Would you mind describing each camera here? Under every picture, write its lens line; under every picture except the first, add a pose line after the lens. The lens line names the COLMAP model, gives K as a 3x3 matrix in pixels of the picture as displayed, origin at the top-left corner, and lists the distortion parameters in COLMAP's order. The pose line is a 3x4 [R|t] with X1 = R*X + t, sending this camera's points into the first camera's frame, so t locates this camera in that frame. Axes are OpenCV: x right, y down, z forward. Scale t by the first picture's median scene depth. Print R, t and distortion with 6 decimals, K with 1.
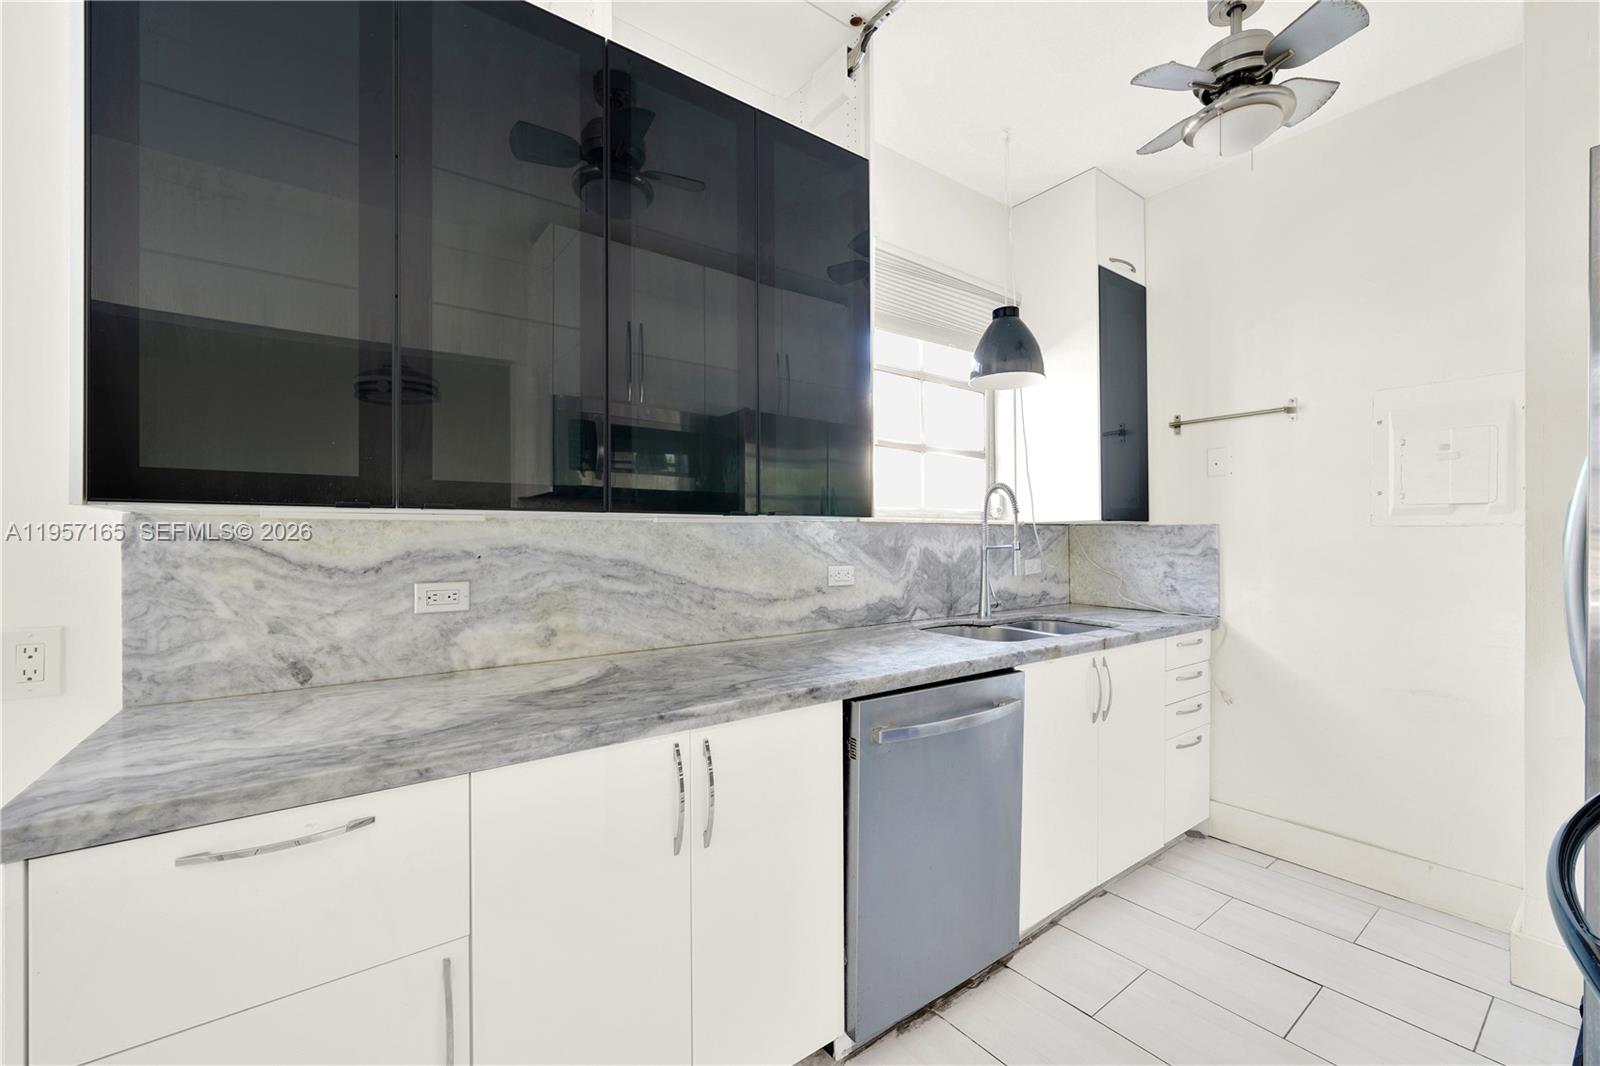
lens RADIAL K [[635.7, 0, 799.1], [0, 635.7, 536.8], [0, 0, 1]] dist [-0.002919, 0.000131]
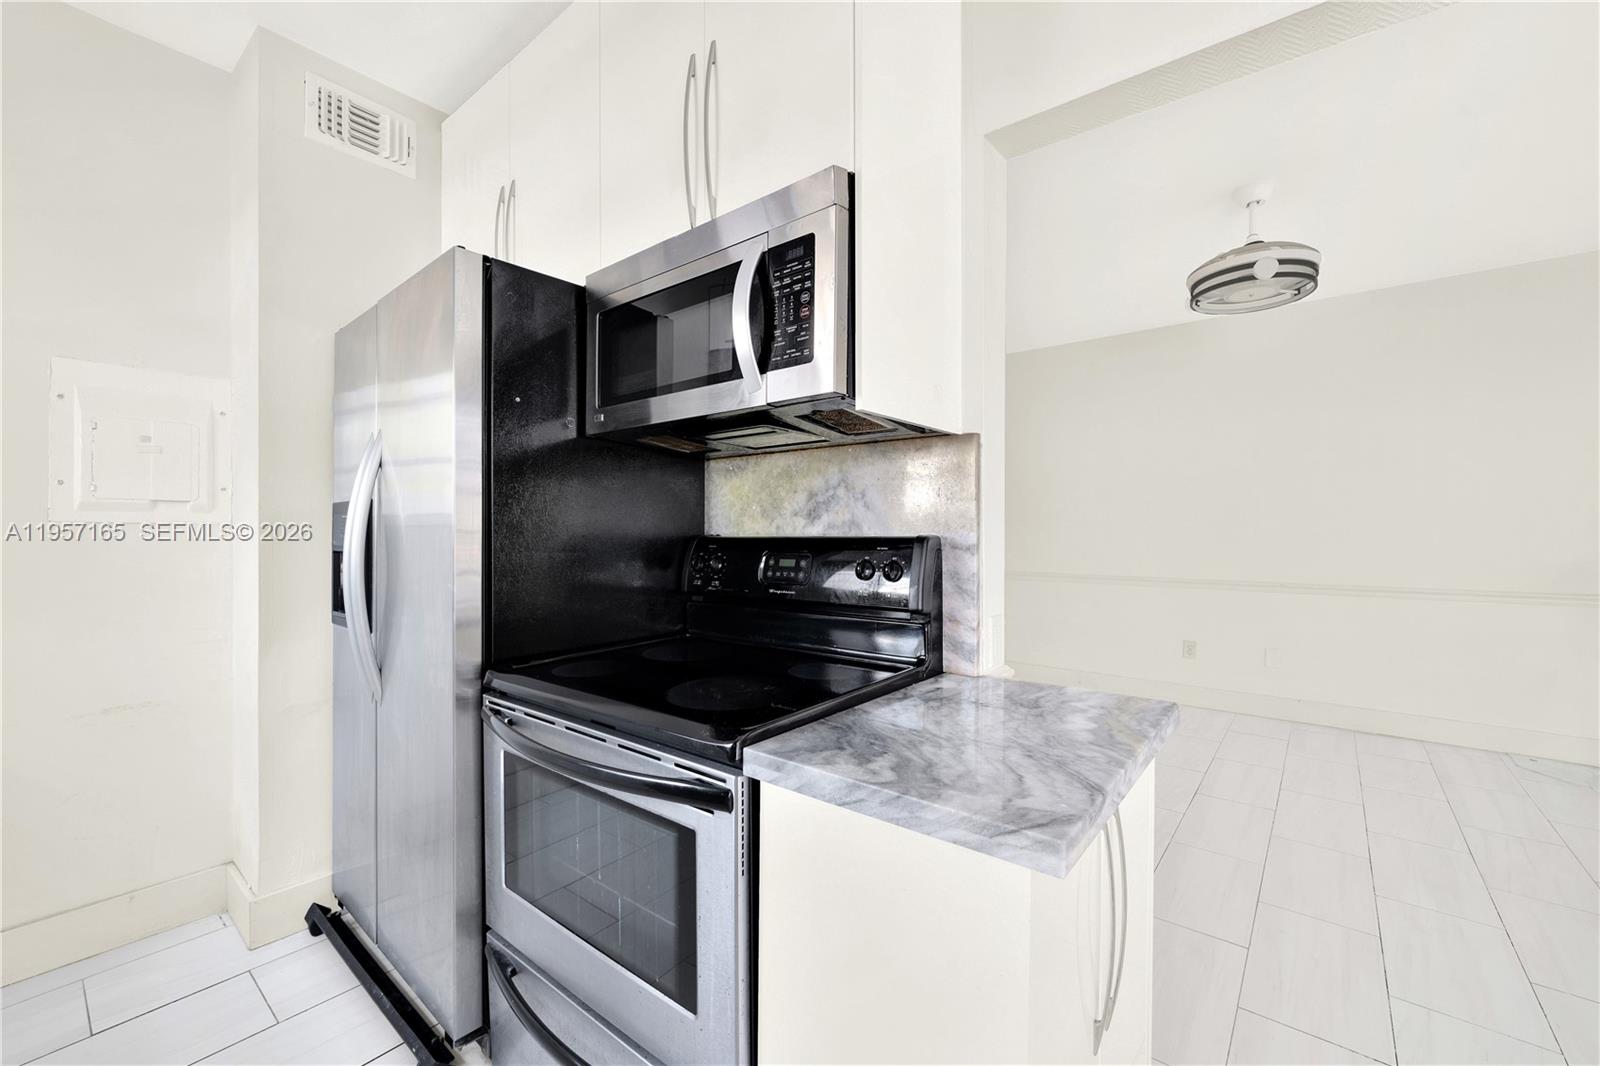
lens RADIAL K [[635.7, 0, 803.2], [0, 635.7, 531.4], [0, 0, 1]] dist [-0.002919, 0.000131]
pose [[-0.270505, 0.003633, 0.962712, -0.155570], [0.003229, 0.999991, -0.002866, 0.000629], [-0.962713, 0.002333, -0.270514, 0.339905]]
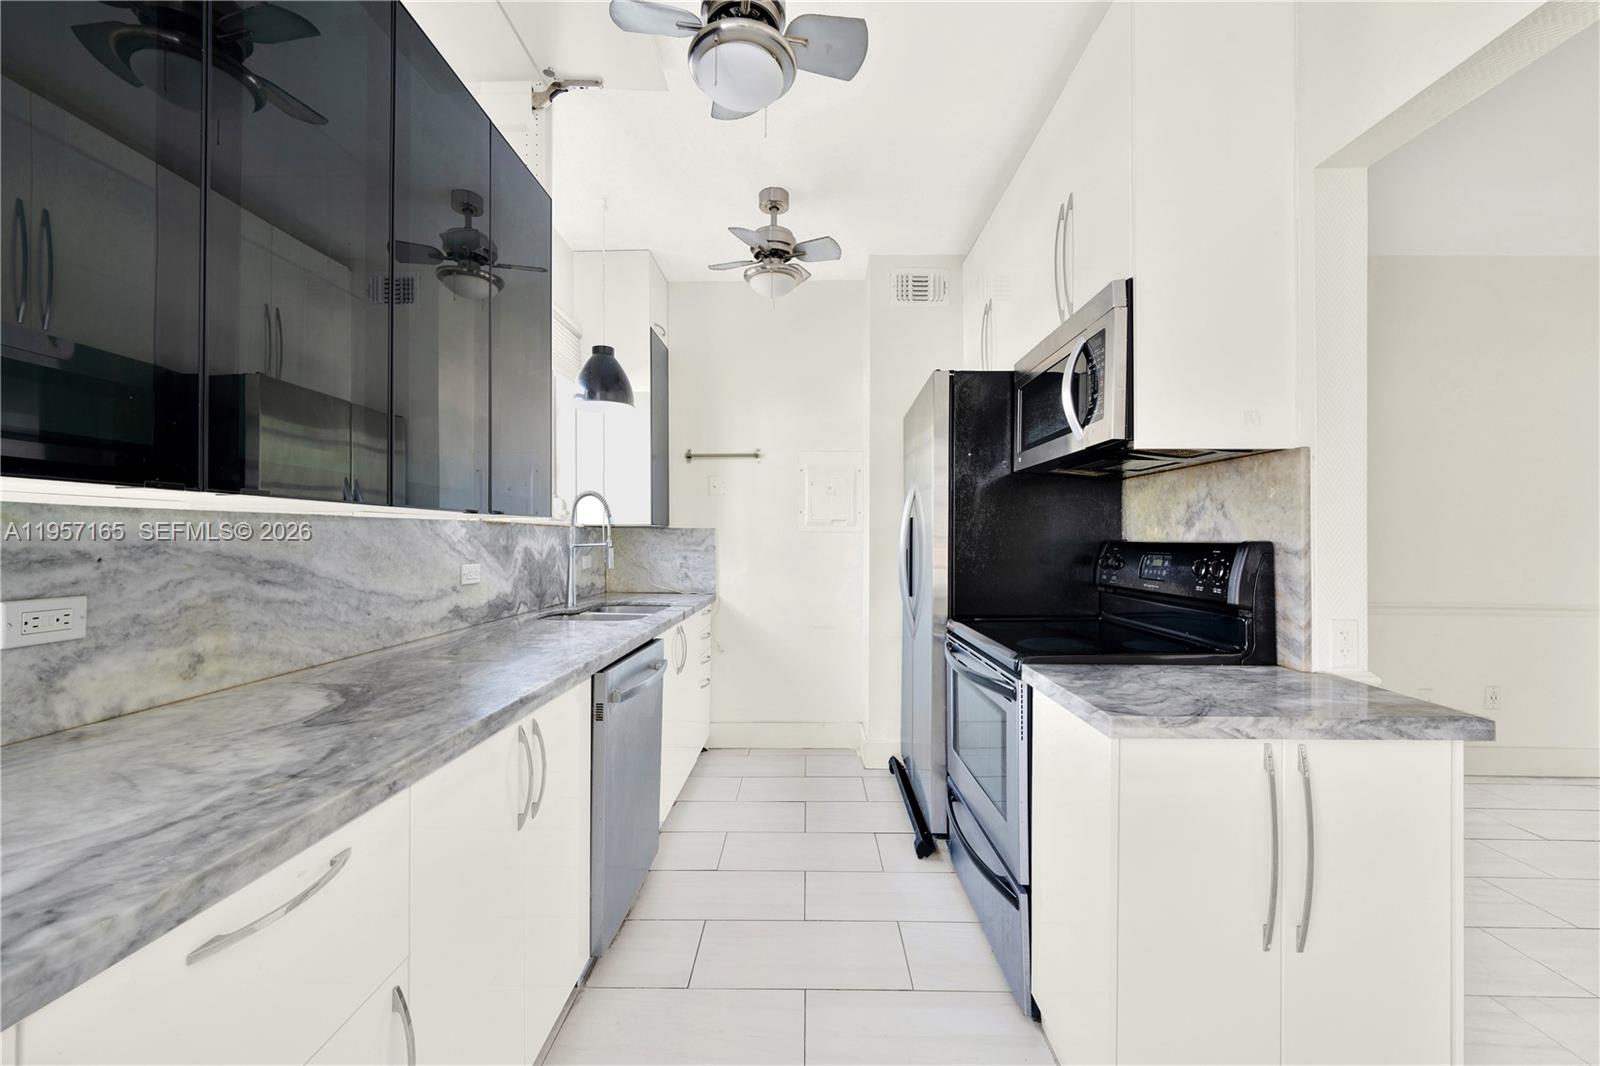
lens RADIAL K [[635.7, 0, 783.5], [0, 635.7, 533.3], [0, 0, 1]] dist [-0.002919, 0.000131]
pose [[0.616005, 0.011139, 0.787664, -0.511176], [-0.005557, 0.999937, -0.009795, 0.005031], [-0.787723, 0.001657, 0.616028, -0.008655]]
